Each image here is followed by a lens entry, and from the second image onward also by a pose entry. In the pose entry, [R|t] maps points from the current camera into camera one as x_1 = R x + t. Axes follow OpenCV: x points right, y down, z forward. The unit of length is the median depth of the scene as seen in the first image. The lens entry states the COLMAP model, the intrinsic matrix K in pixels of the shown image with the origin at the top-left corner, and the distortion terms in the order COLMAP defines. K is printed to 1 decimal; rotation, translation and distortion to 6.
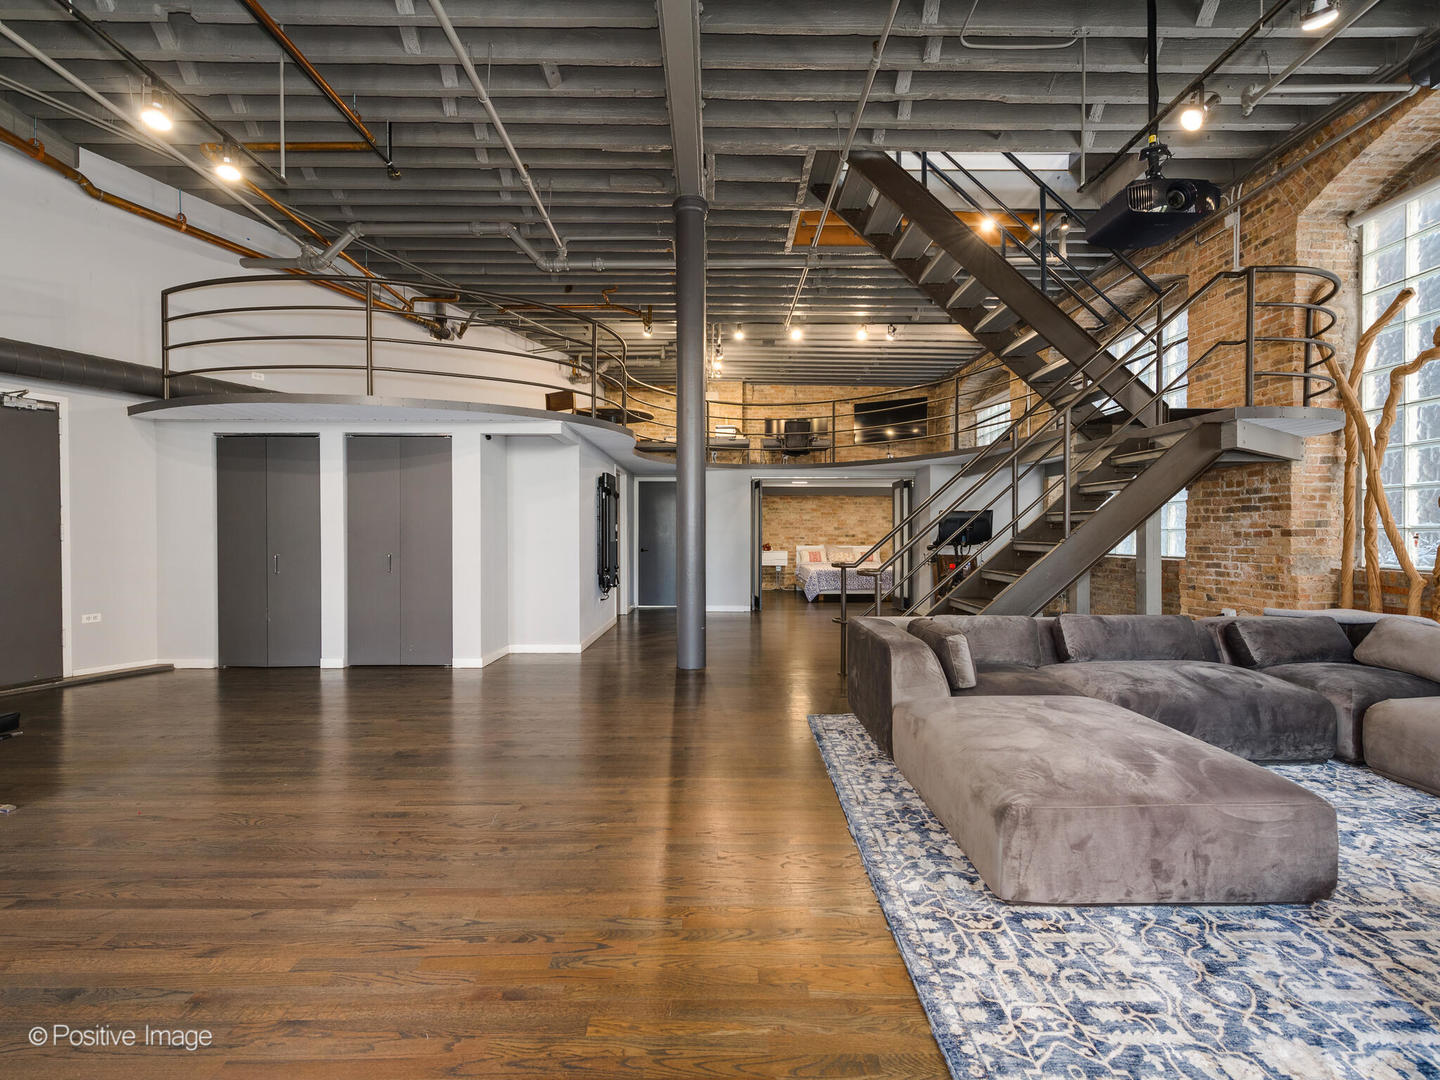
lens RADIAL K [[636.8, 0, 723.3], [0, 636.8, 540.5], [0, 0, 1]] dist [0.010218, -0.001762]
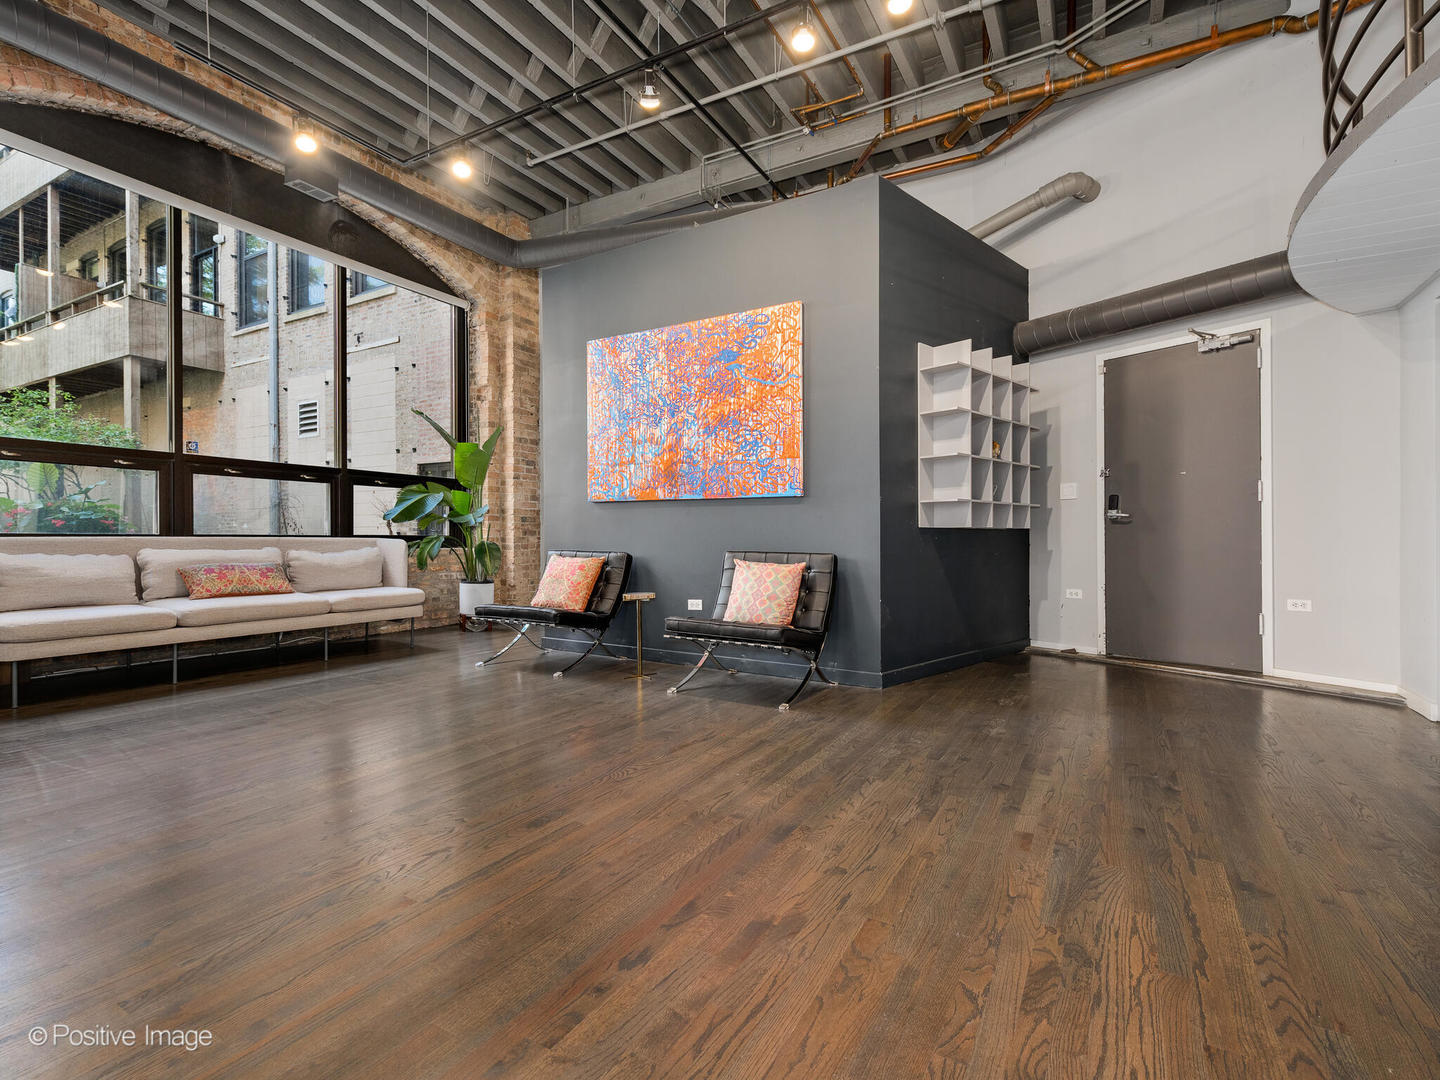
lens RADIAL K [[657.4, 0, 721.8], [0, 657.4, 544.2], [0, 0, 1]] dist [0.007898, -0.001070]
pose [[-0.512045, 0.011699, -0.858879, 0.011162], [-0.011133, 0.999733, 0.020254, 0.041910], [0.858886, 0.019933, -0.511778, 0.798102]]
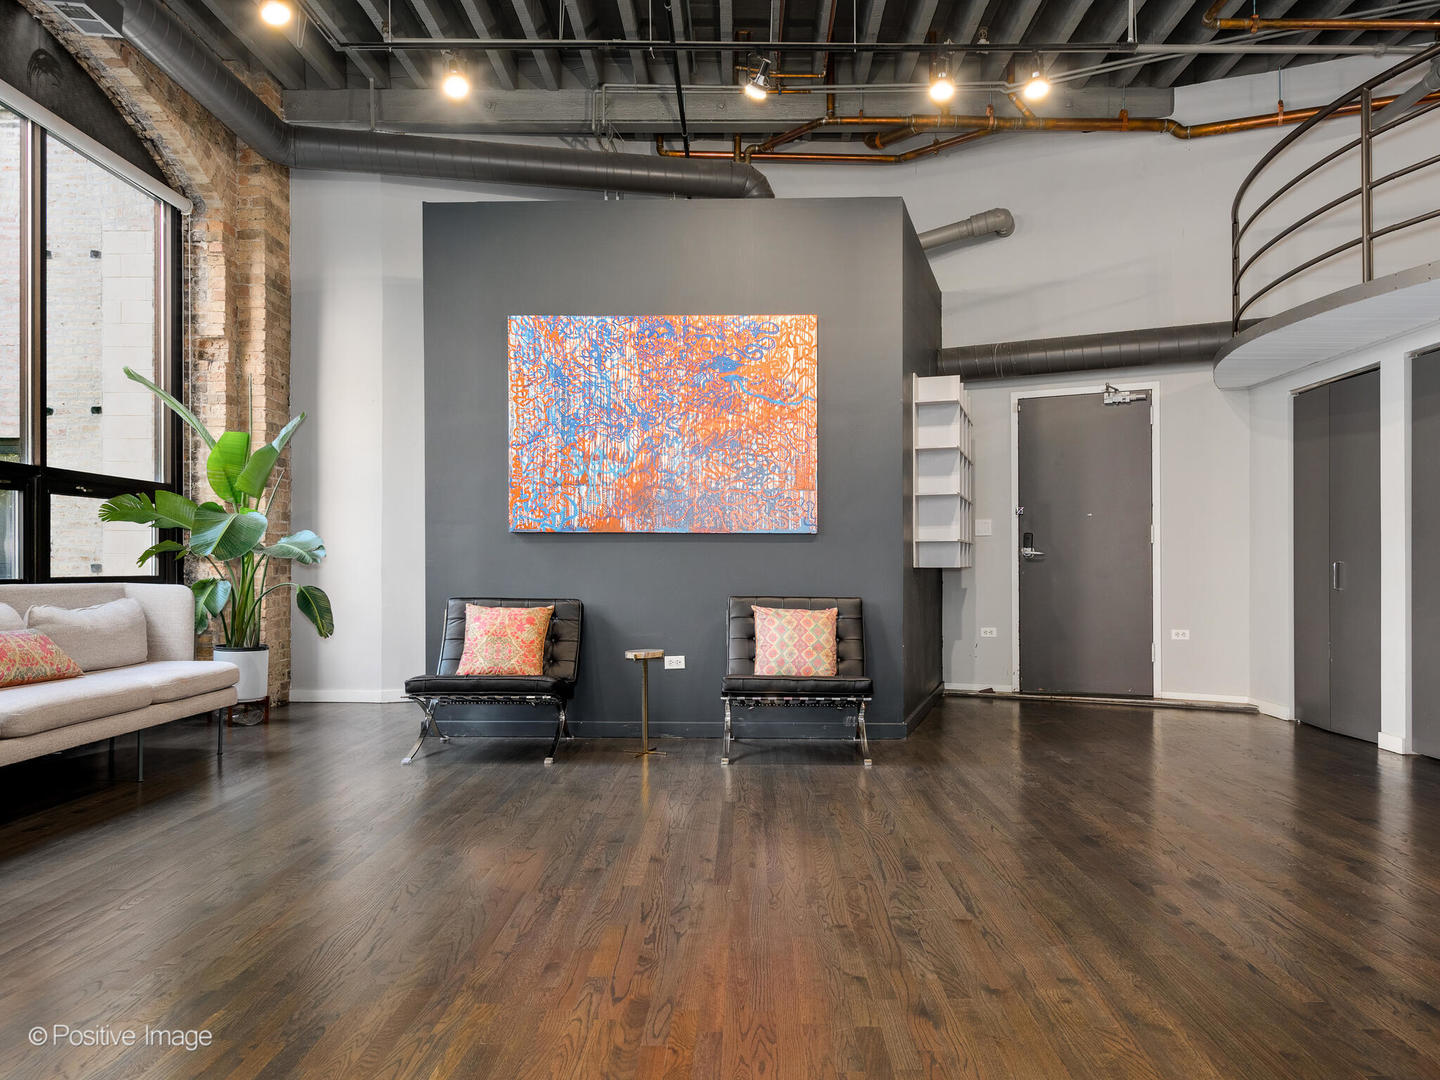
lens RADIAL K [[1003.1, 0, 698.5], [0, 1003.1, 576.2], [0, 0, 1]] dist [0.006350, -0.001073]
pose [[-0.026769, 0.019525, -0.999451, 0.359045], [-0.013992, 0.999704, 0.019905, 0.025602], [0.999544, 0.014517, -0.026488, 0.382905]]
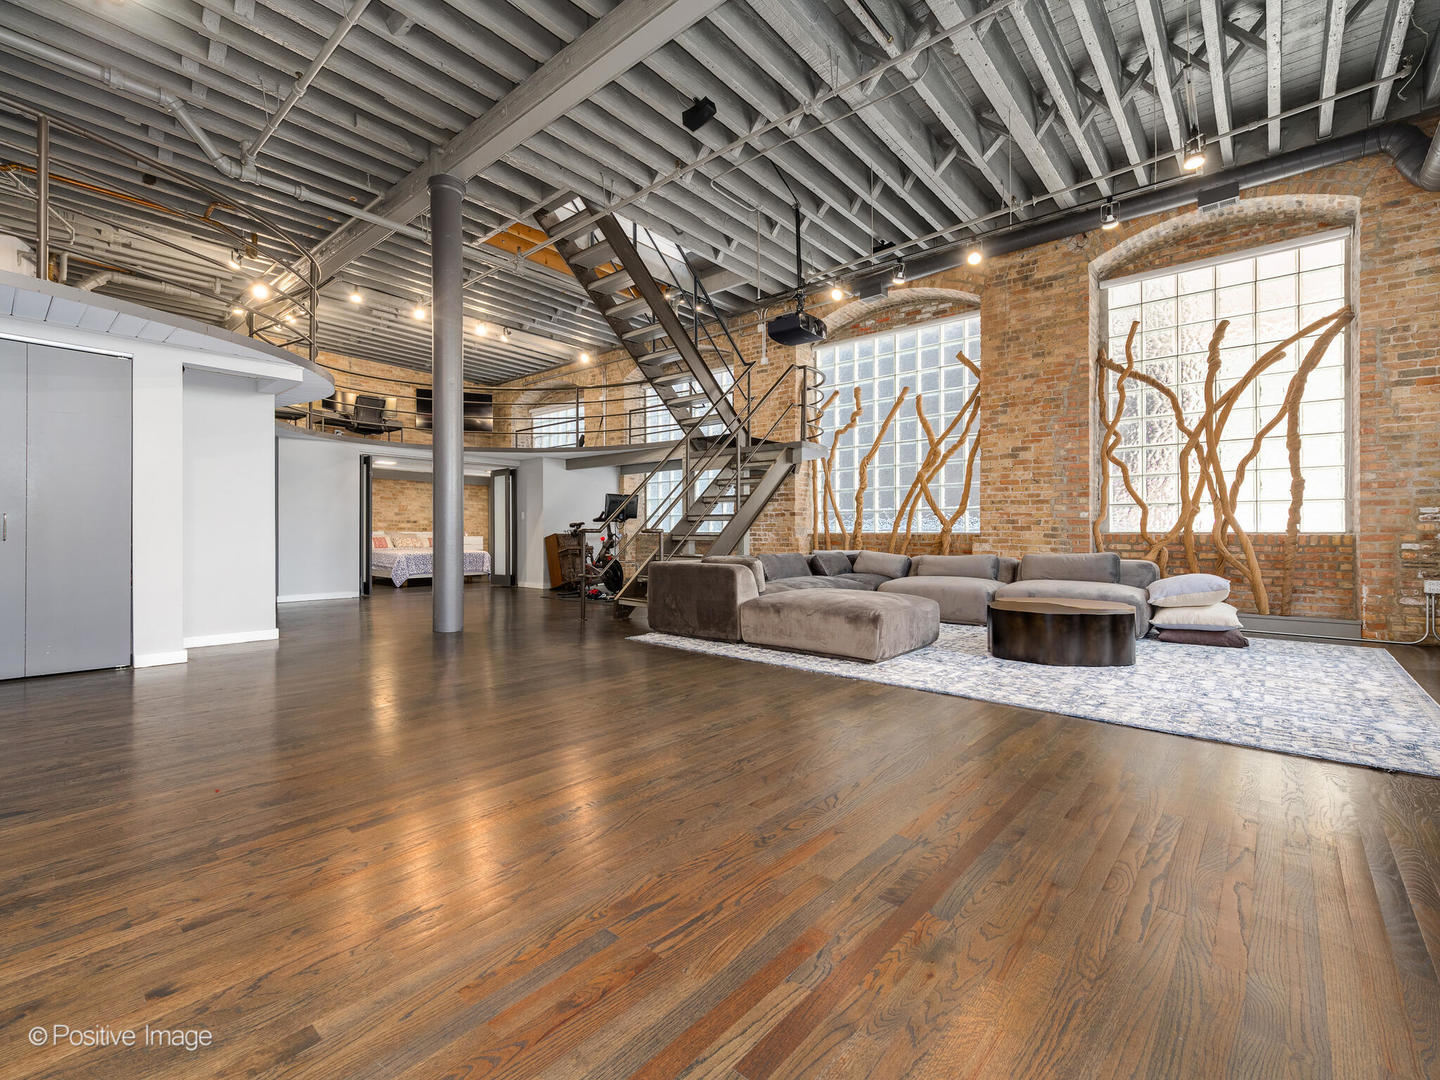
lens RADIAL K [[636.8, 0, 718.3], [0, 636.8, 532.9], [0, 0, 1]] dist [0.010218, -0.001762]
pose [[0.658995, 0.004052, 0.752136, -0.561864], [0.005827, 0.999928, -0.010492, 0.056090], [-0.752124, 0.011297, 0.658924, -0.007717]]
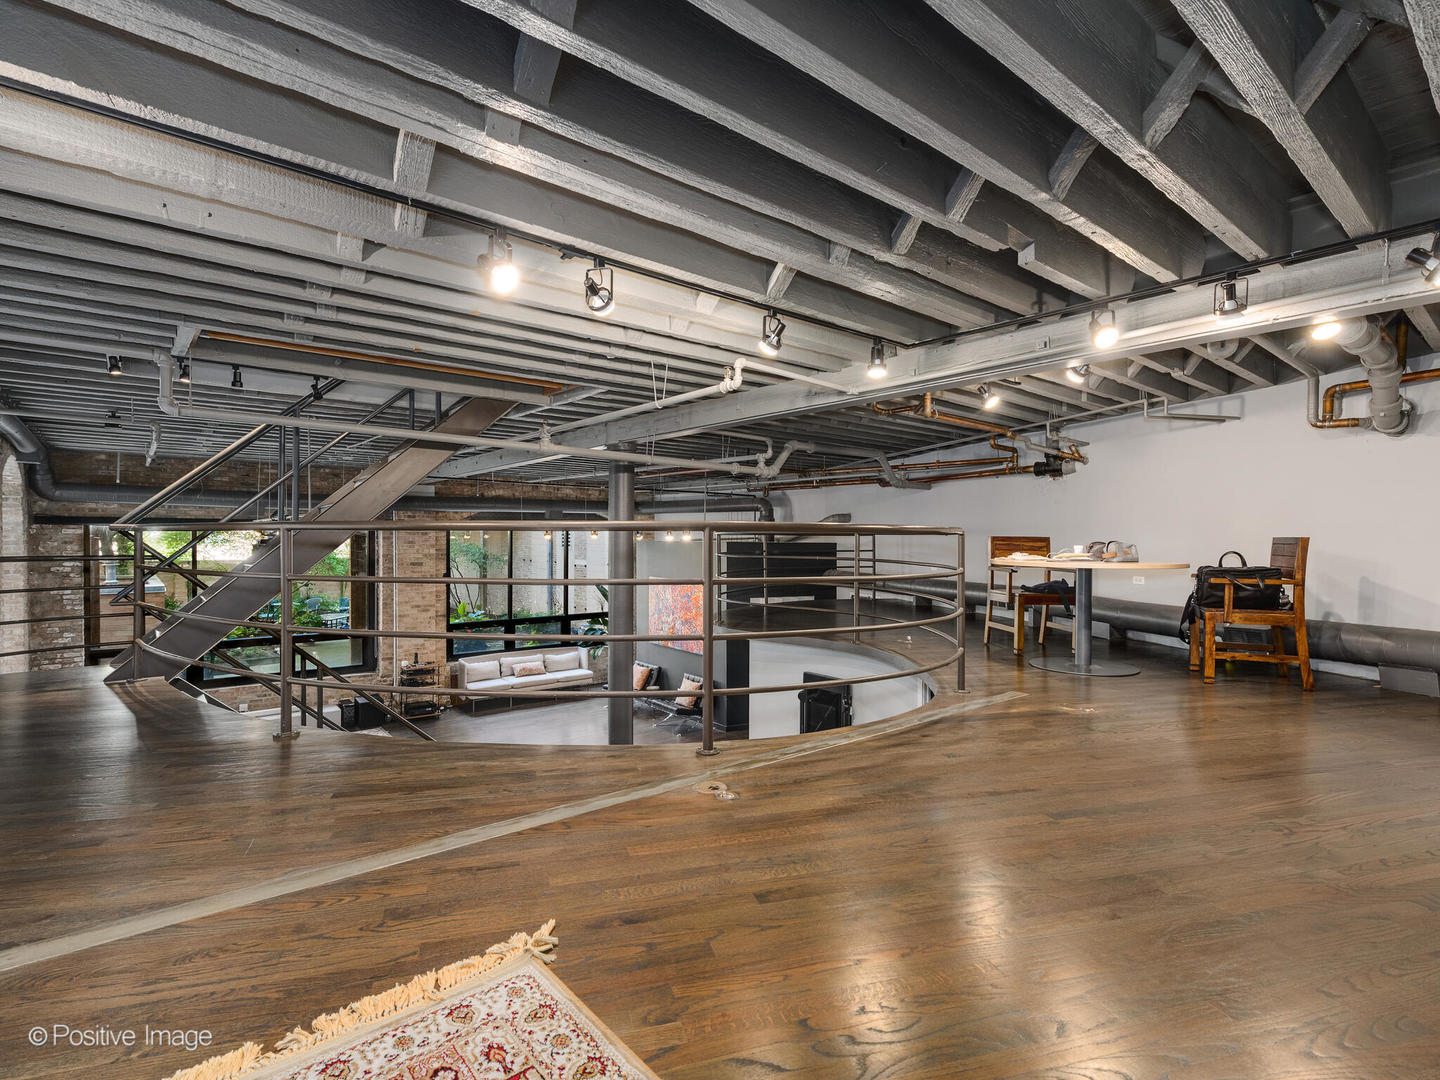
lens RADIAL K [[689.9, 0, 714.4], [0, 689.9, 542.6], [0, 0, 1]] dist [0.020163, 0.000147]
pose [[-0.778220, -0.004793, -0.627973, 0.646423], [-0.004876, 0.999987, -0.001591, -0.347269], [0.627972, 0.001824, -0.778234, 2.183785]]
